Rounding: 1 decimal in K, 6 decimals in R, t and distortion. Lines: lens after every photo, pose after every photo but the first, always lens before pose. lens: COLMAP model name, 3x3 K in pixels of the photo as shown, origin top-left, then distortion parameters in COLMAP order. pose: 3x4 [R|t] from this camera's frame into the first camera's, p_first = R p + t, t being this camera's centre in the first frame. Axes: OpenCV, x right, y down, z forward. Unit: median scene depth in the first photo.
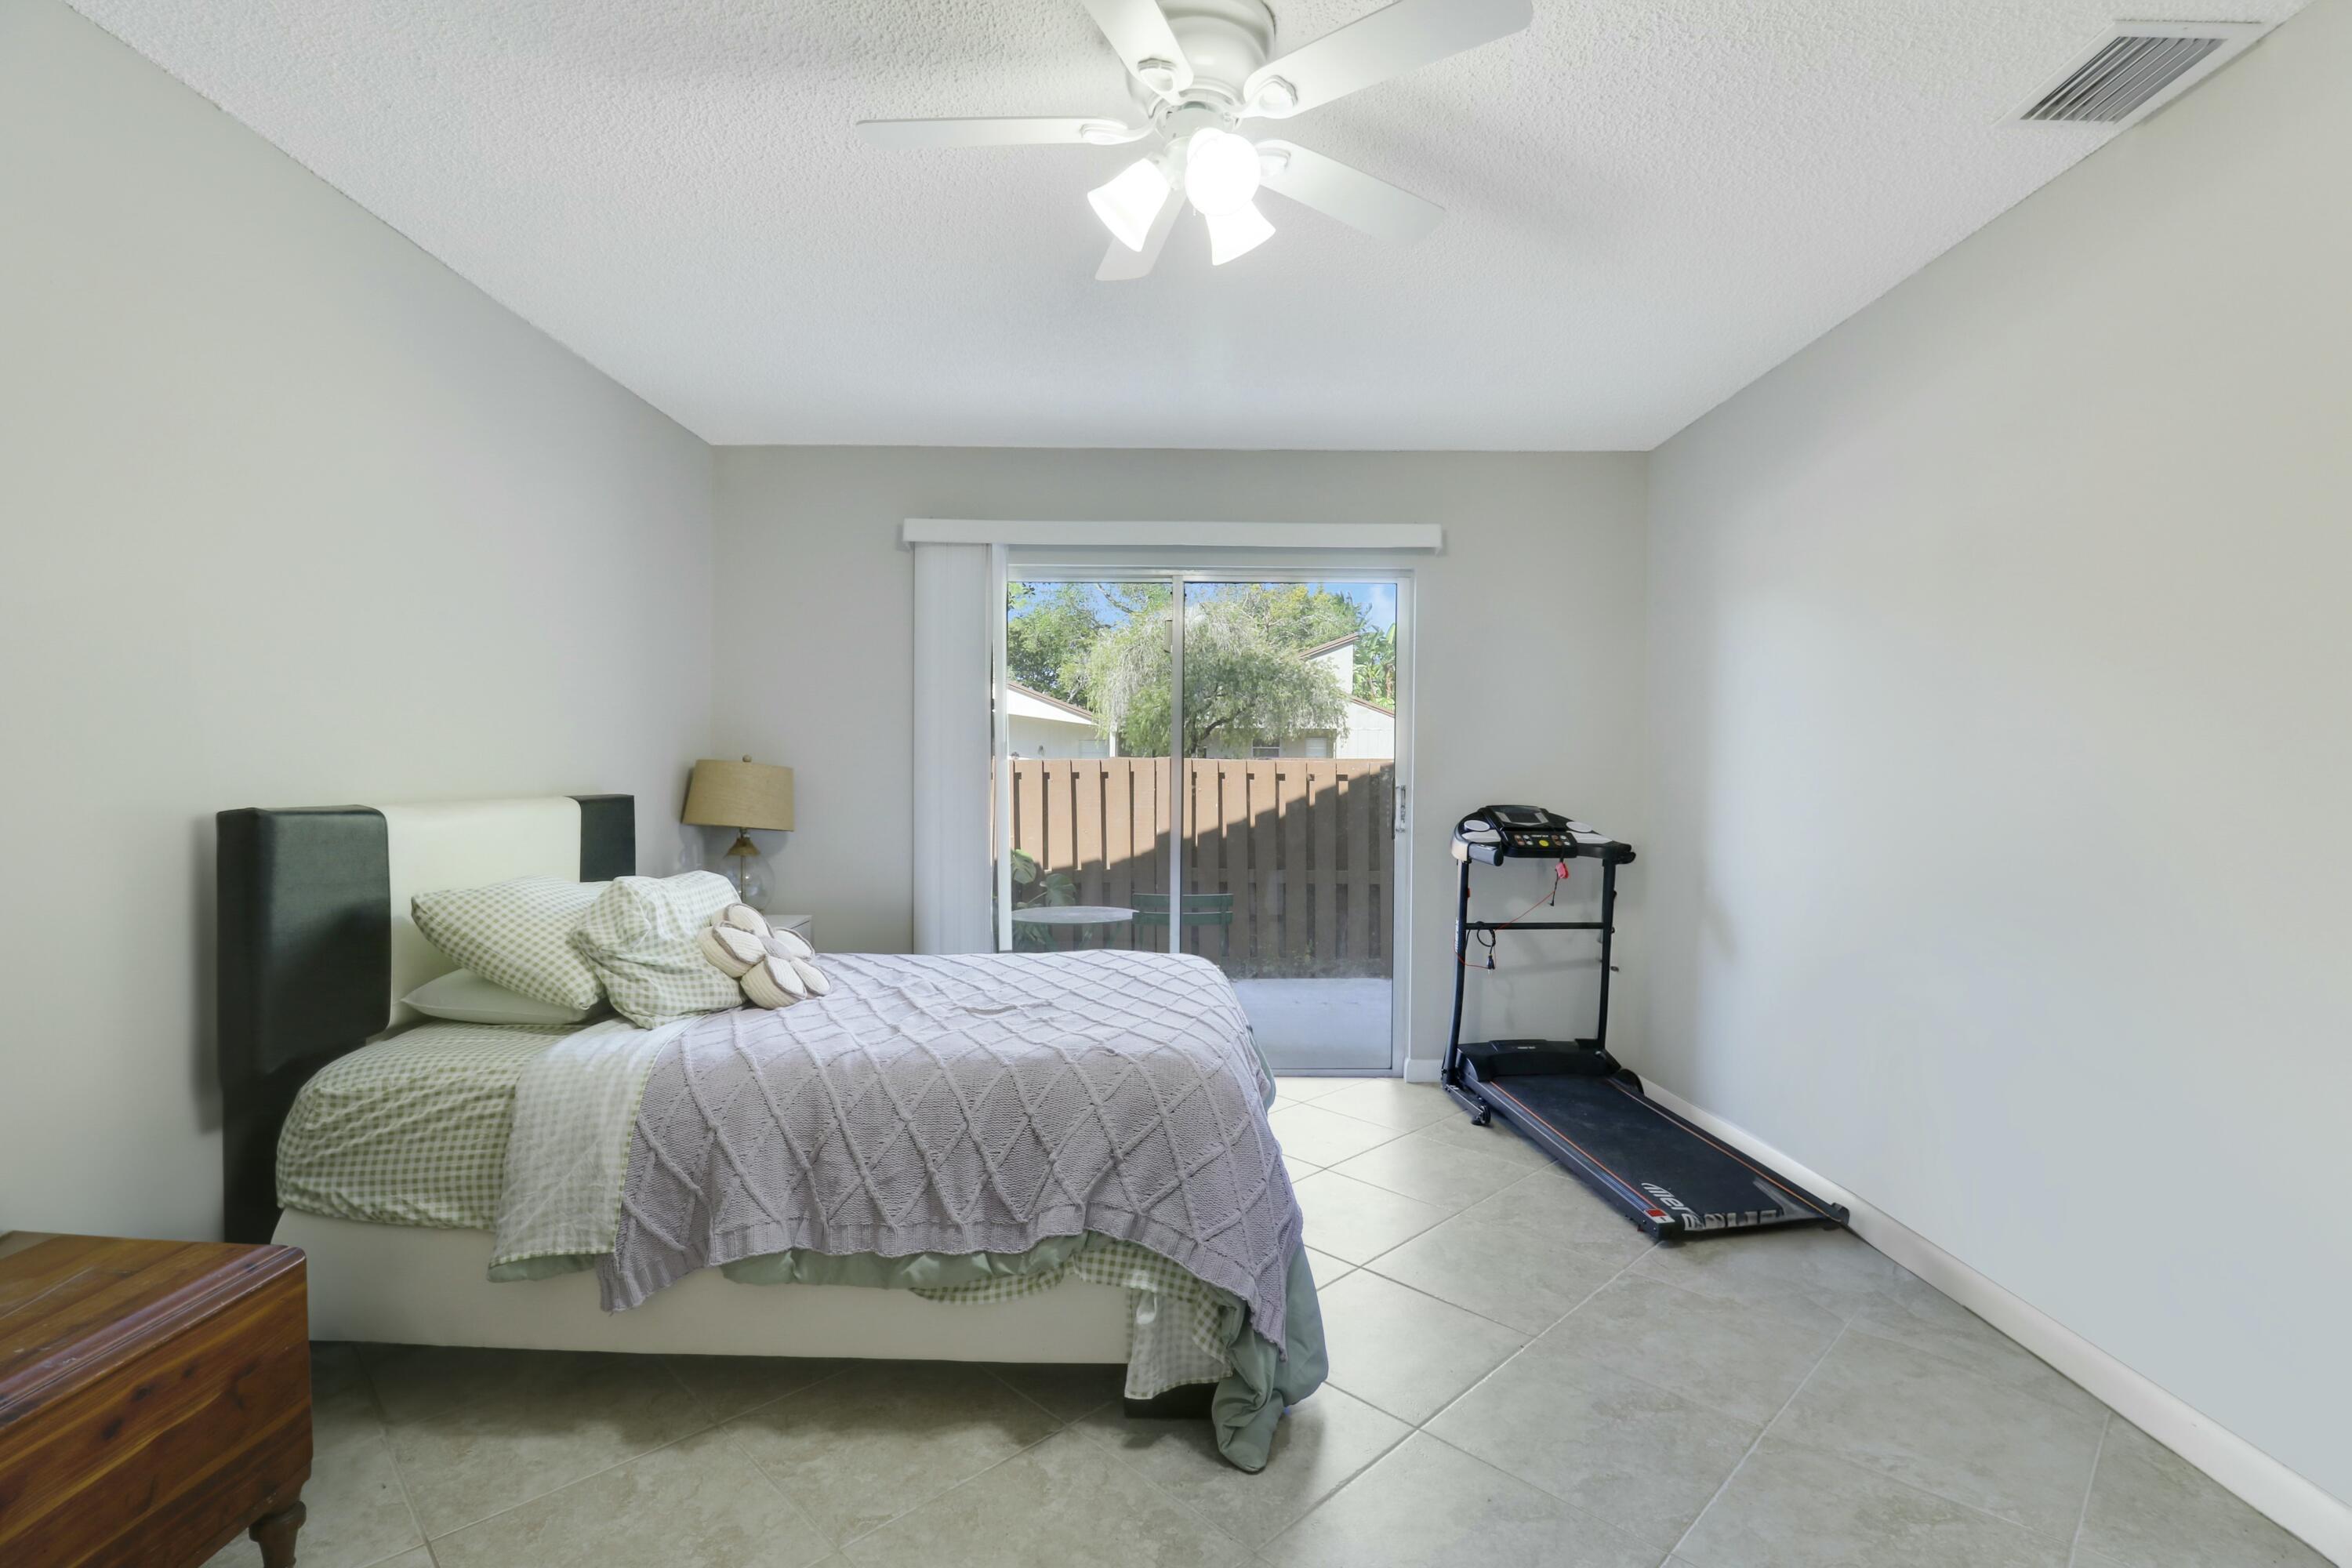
lens RADIAL K [[1079.4, 0, 1189.0], [0, 1079.4, 789.2], [0, 0, 1]] dist [0.000354, -0.013637]
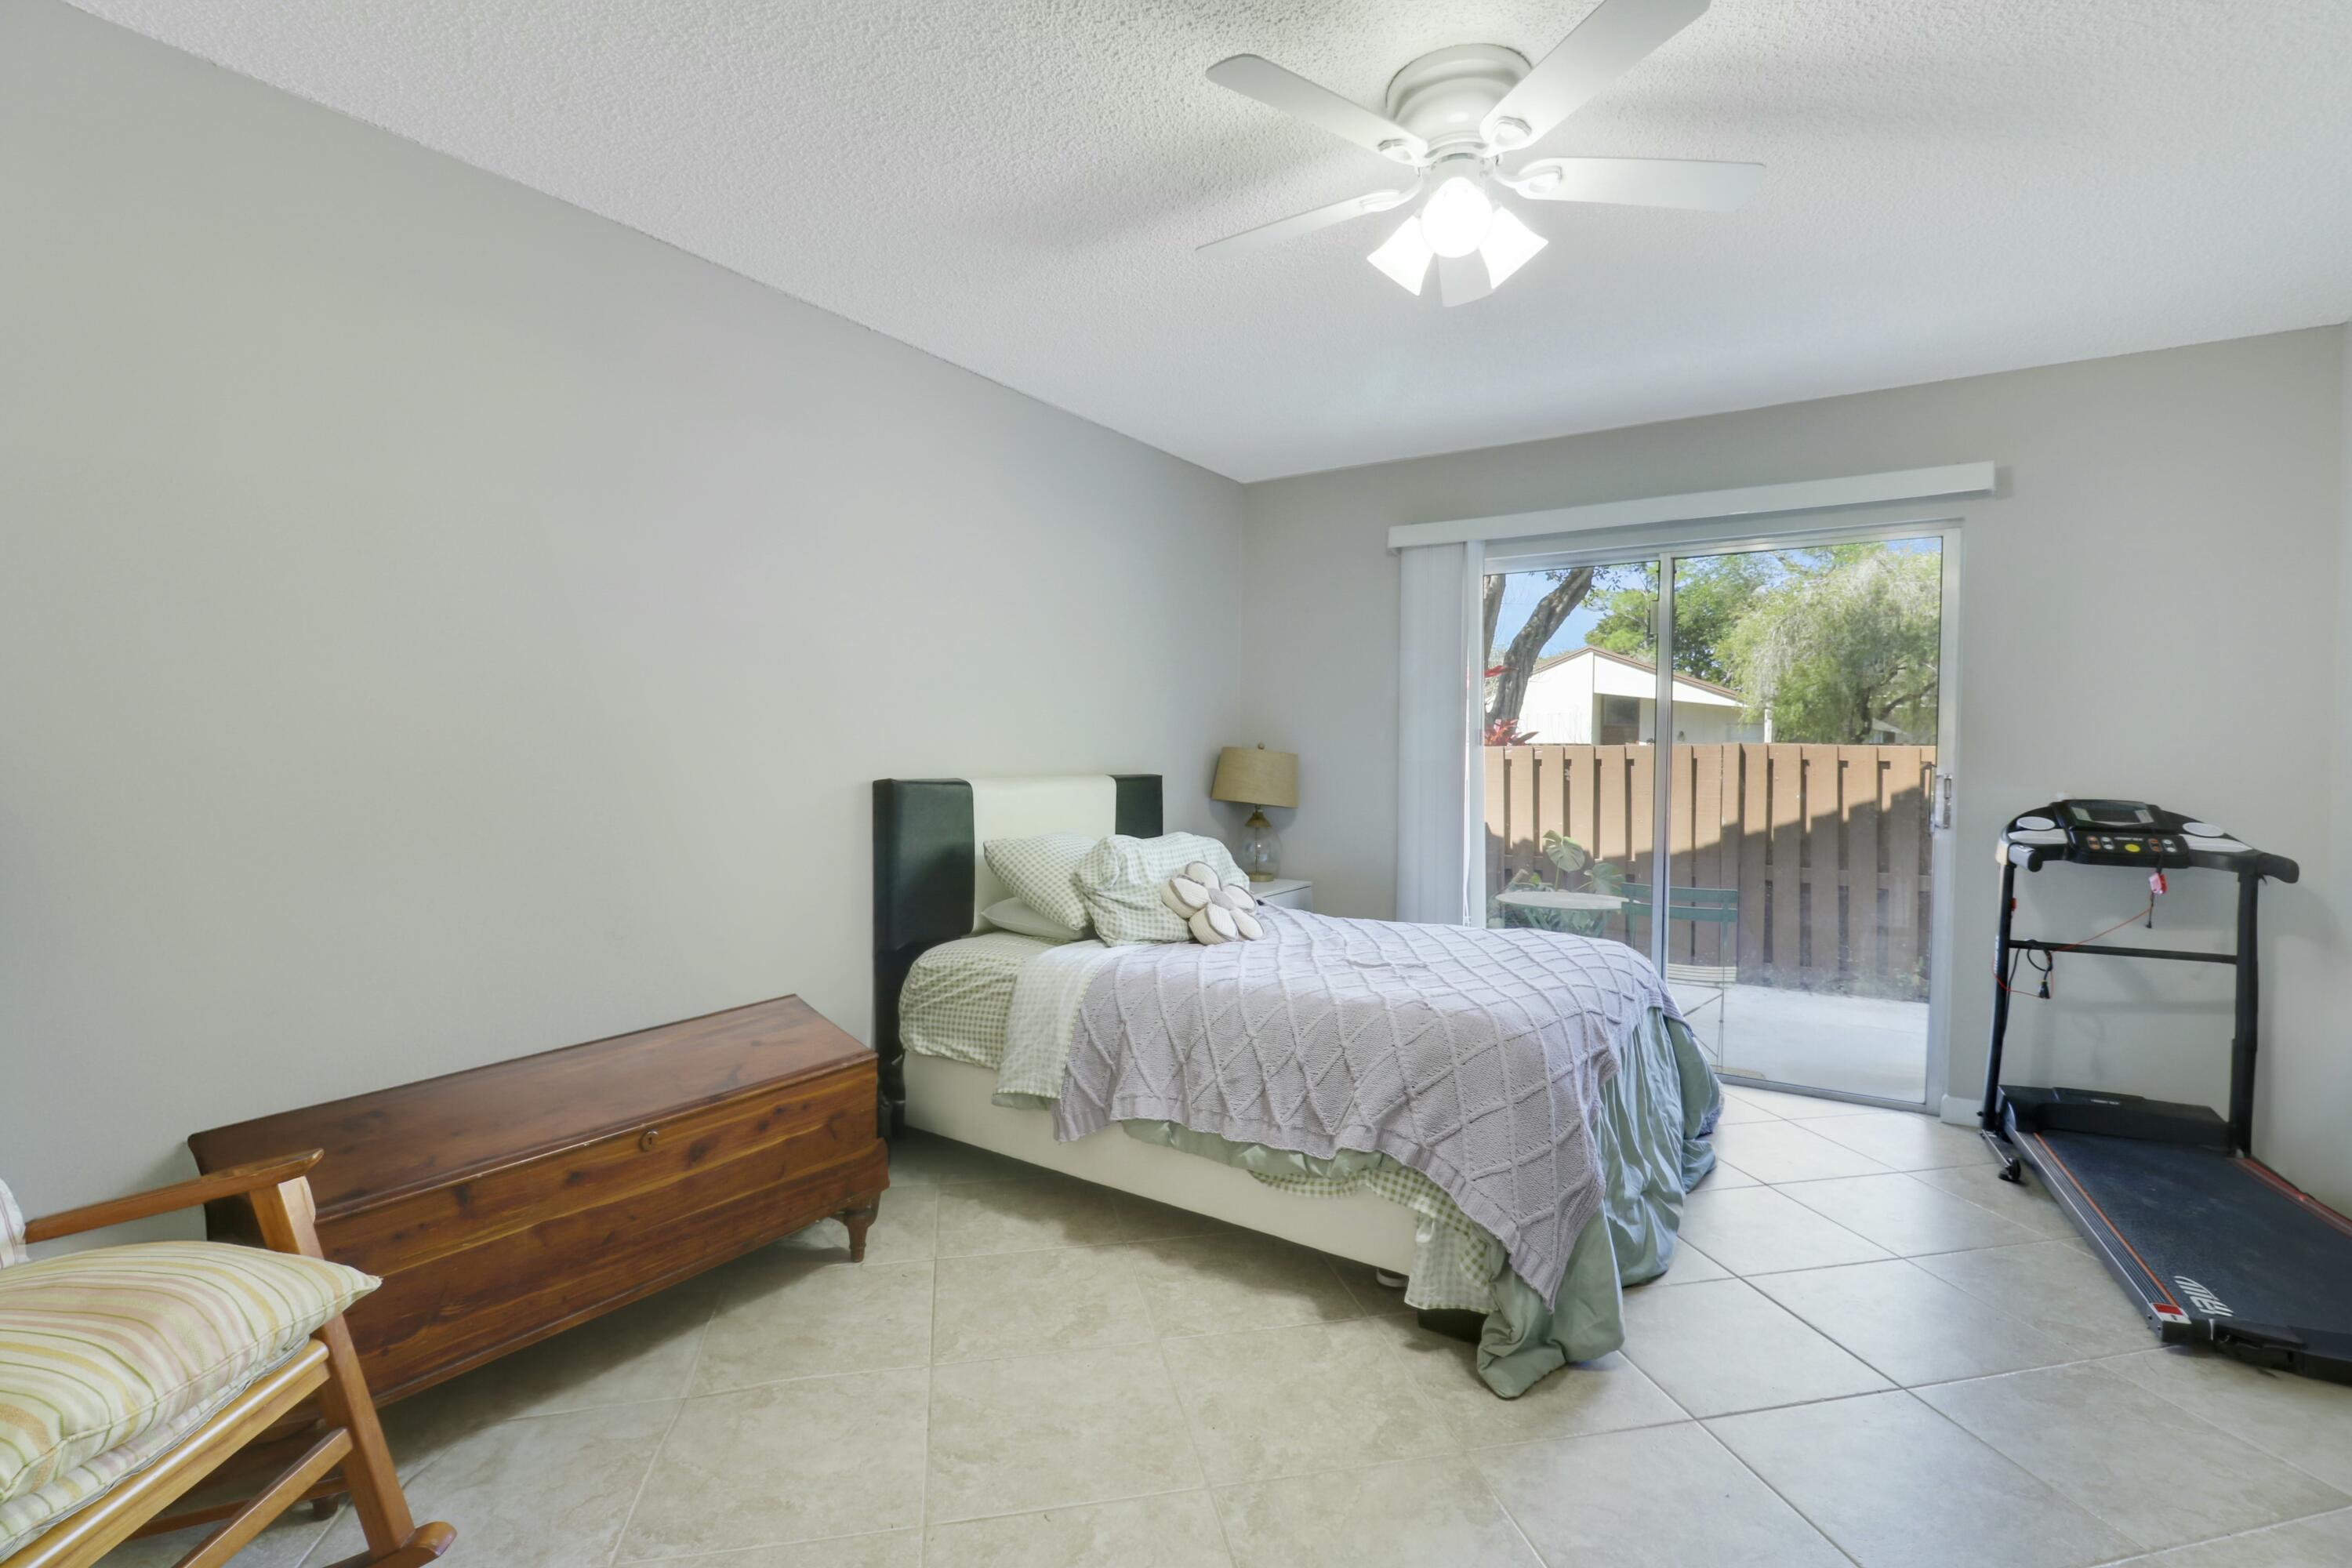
lens RADIAL K [[1079.4, 0, 1189.0], [0, 1079.4, 789.2], [0, 0, 1]] dist [0.000354, -0.013637]
pose [[0.836332, 0.017035, -0.547958, 0.302627], [-0.010488, 0.999831, 0.015077, 0.003847], [0.548123, -0.006862, 0.836370, -0.065121]]
